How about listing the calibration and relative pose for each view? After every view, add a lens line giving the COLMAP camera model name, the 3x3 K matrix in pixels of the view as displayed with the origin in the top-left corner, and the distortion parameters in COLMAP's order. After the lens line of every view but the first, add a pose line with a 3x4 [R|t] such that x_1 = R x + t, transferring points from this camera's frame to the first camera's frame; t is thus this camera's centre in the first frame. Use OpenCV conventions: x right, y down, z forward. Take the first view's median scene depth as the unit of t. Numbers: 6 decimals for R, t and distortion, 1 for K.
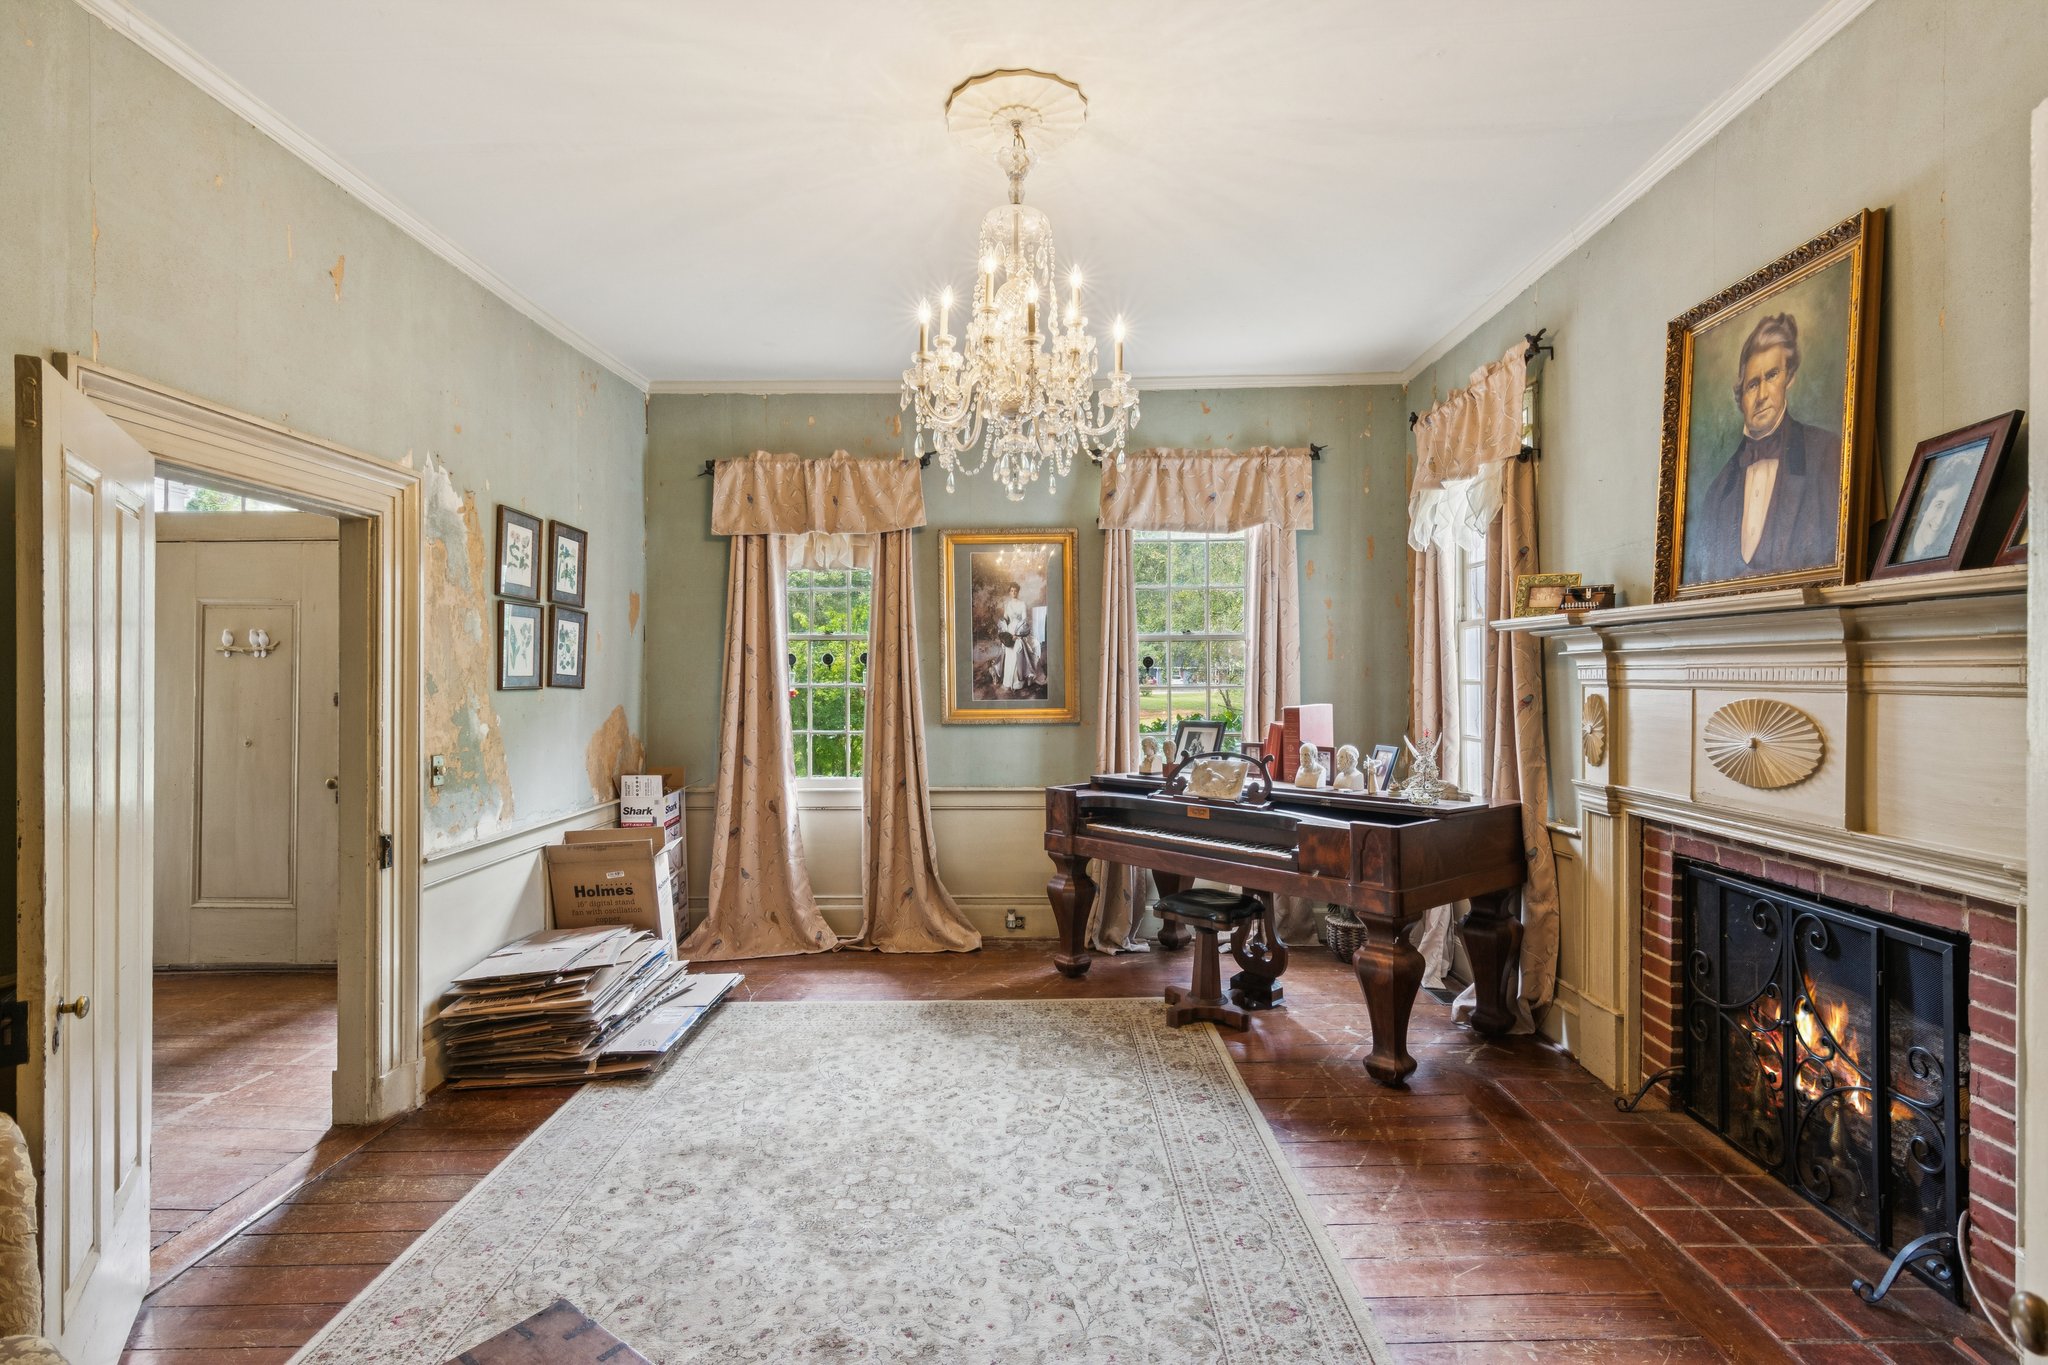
lens RADIAL K [[973.3, 0, 1013.9], [0, 973.3, 683.4], [0, 0, 1]] dist [-0.005137, -0.000247]
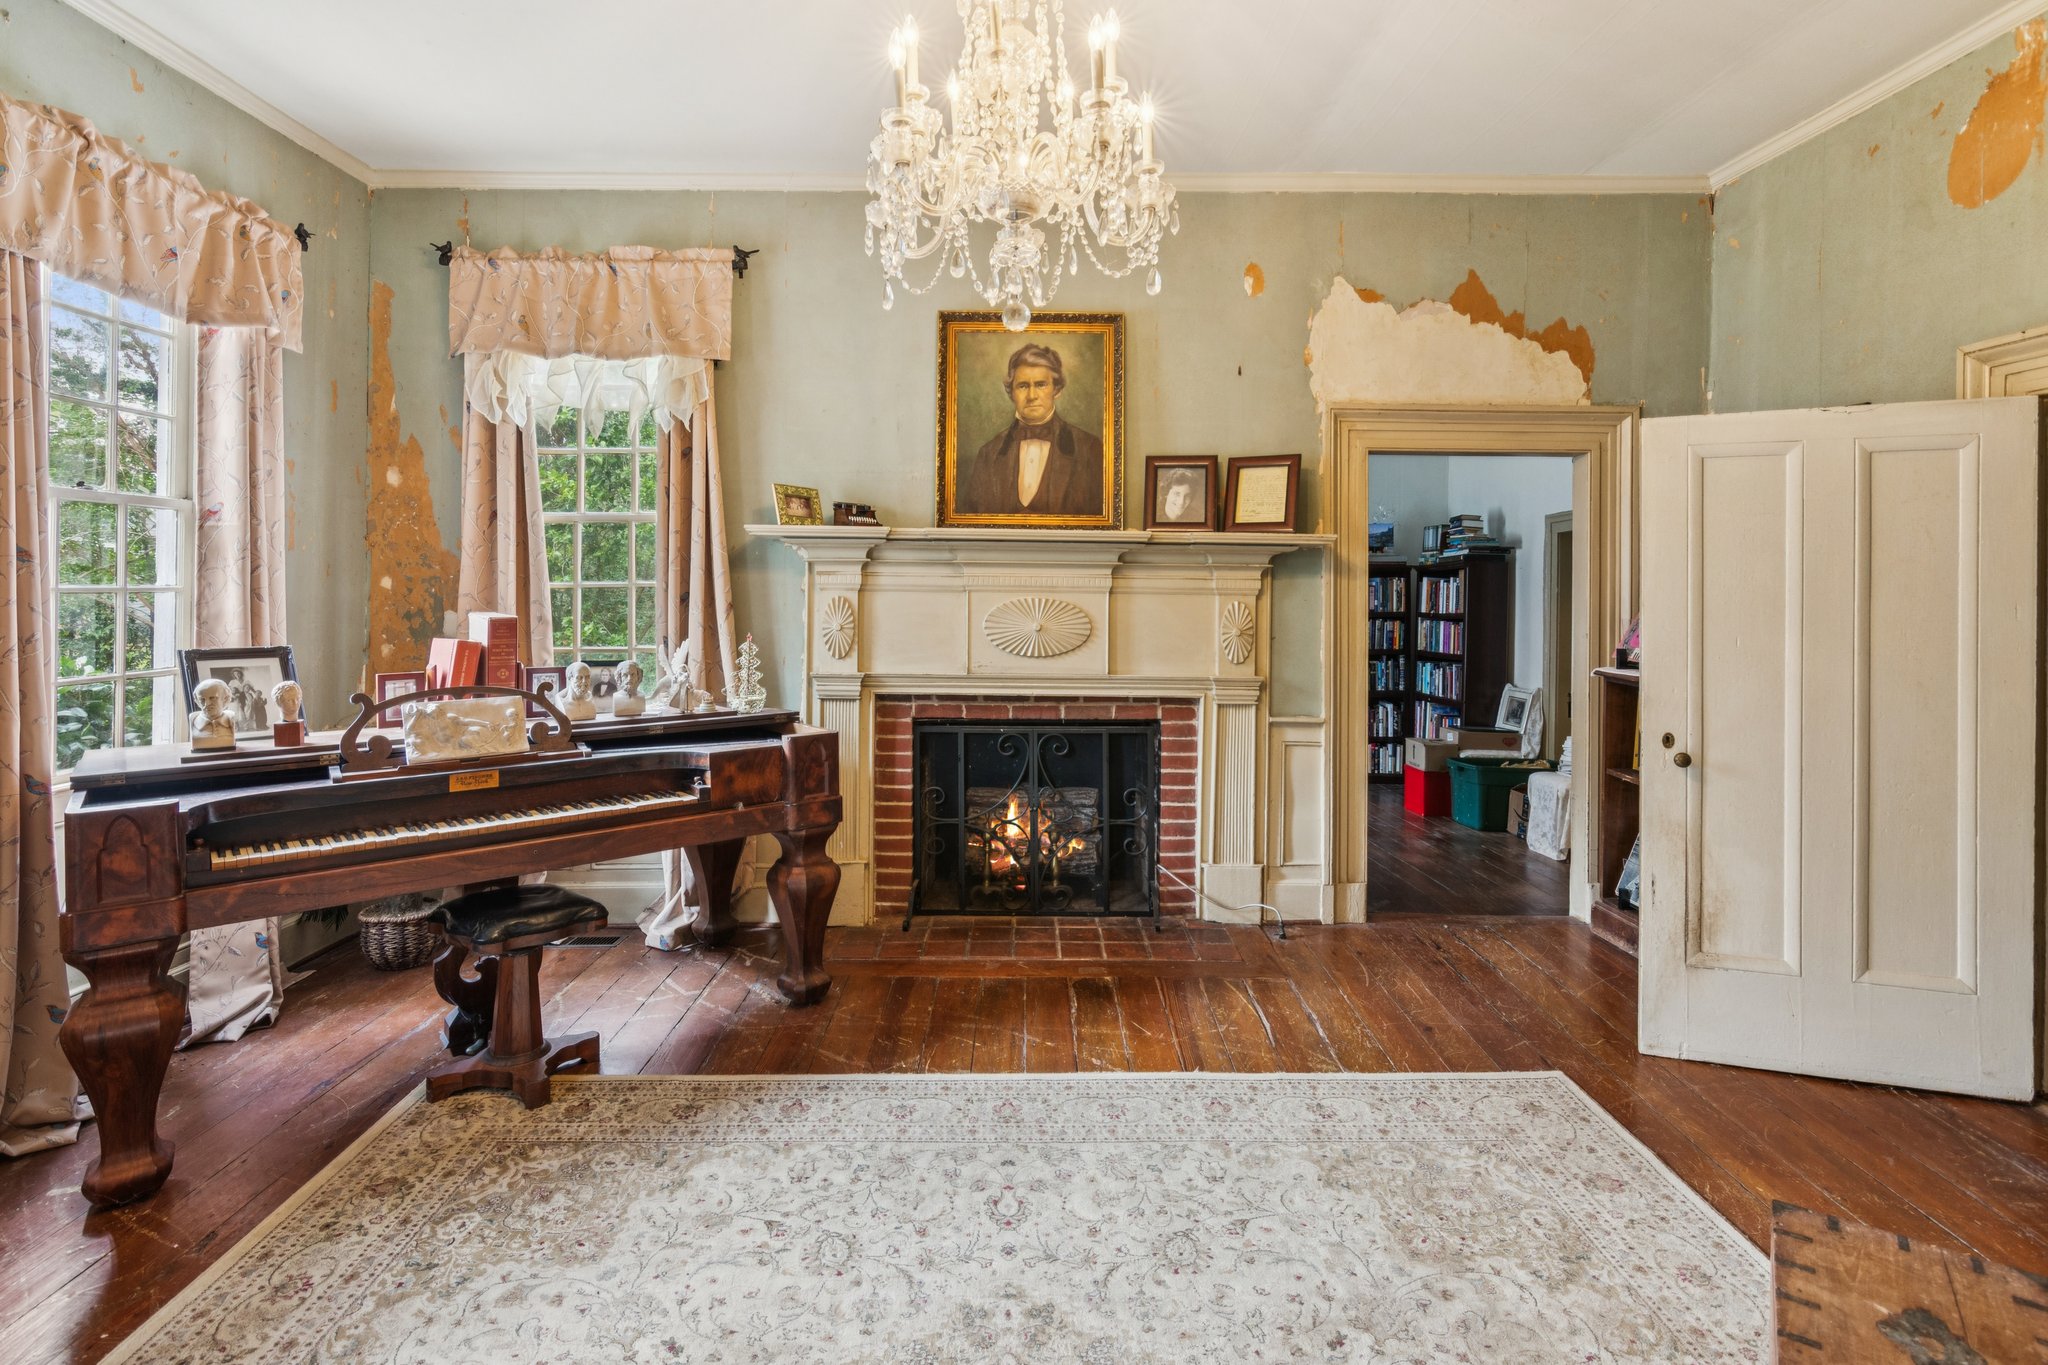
lens RADIAL K [[1003.3, 0, 1026.0], [0, 1003.3, 604.5], [0, 0, 1]] dist [-0.000487, 0.000747]
pose [[-0.020594, -0.009300, 0.999745, -0.513740], [-0.003040, 0.999953, 0.009239, 0.007801], [-0.999783, -0.002849, -0.020622, 0.681878]]
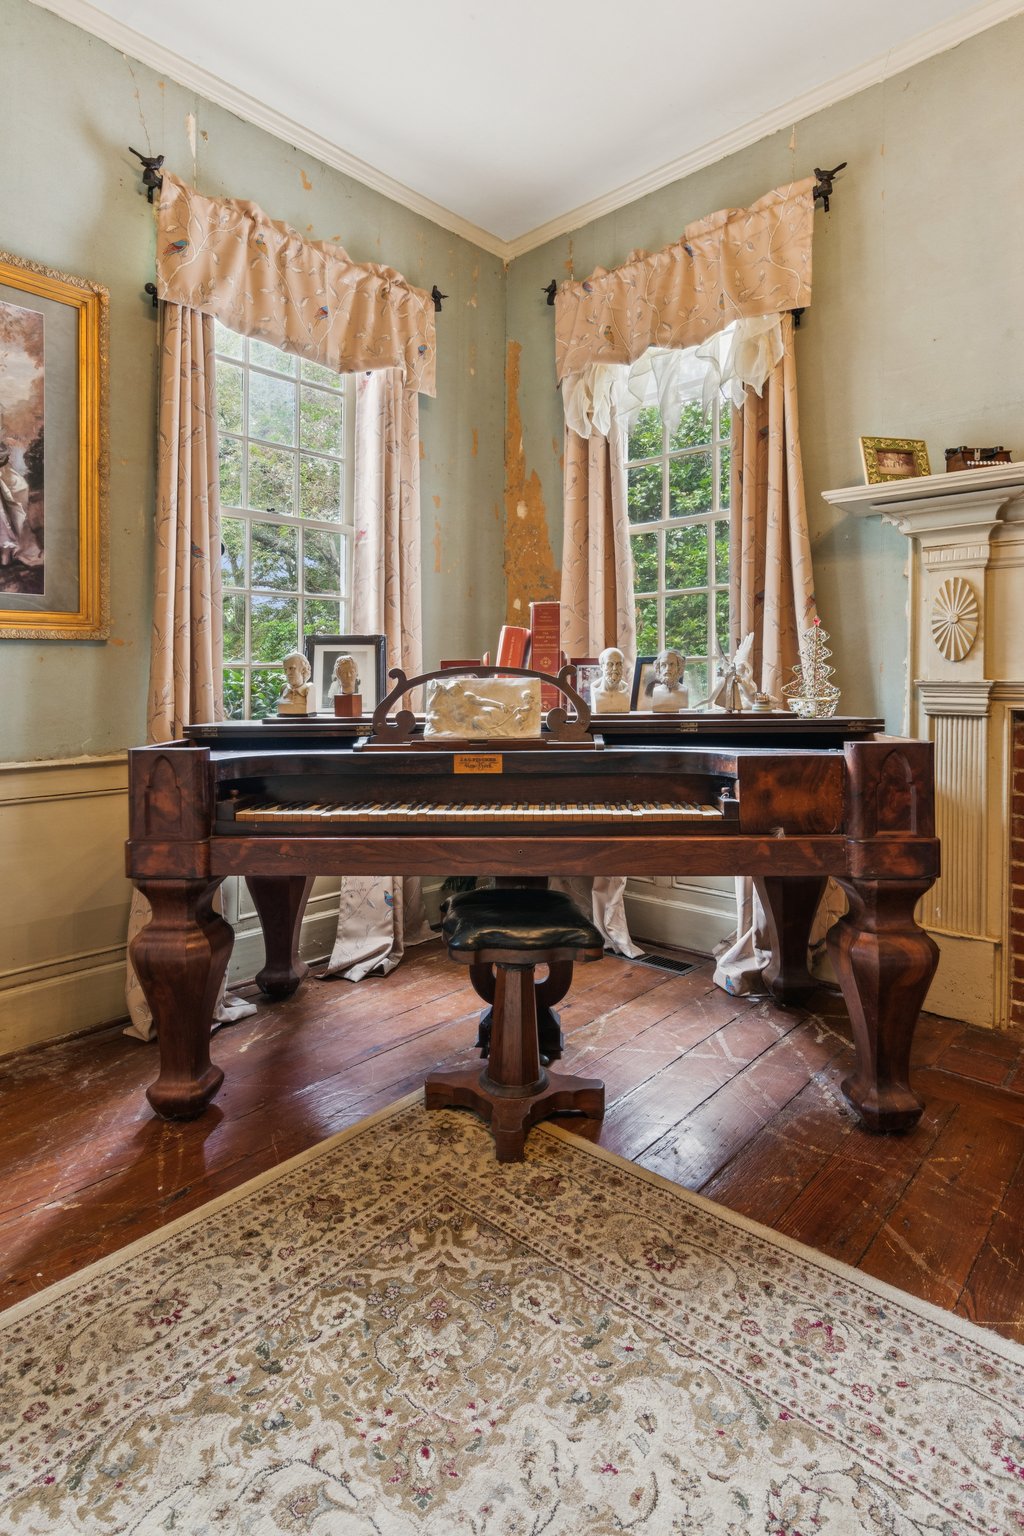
lens RADIAL K [[795.5, 0, 520.5], [0, 795.5, 683.8], [0, 0, 1]] dist [-0.006974, -0.000396]
pose [[0.658973, -0.004794, 0.752151, -0.162410], [0.001672, 0.999987, 0.004909, 0.086365], [-0.752164, -0.001977, 0.658972, 0.702064]]
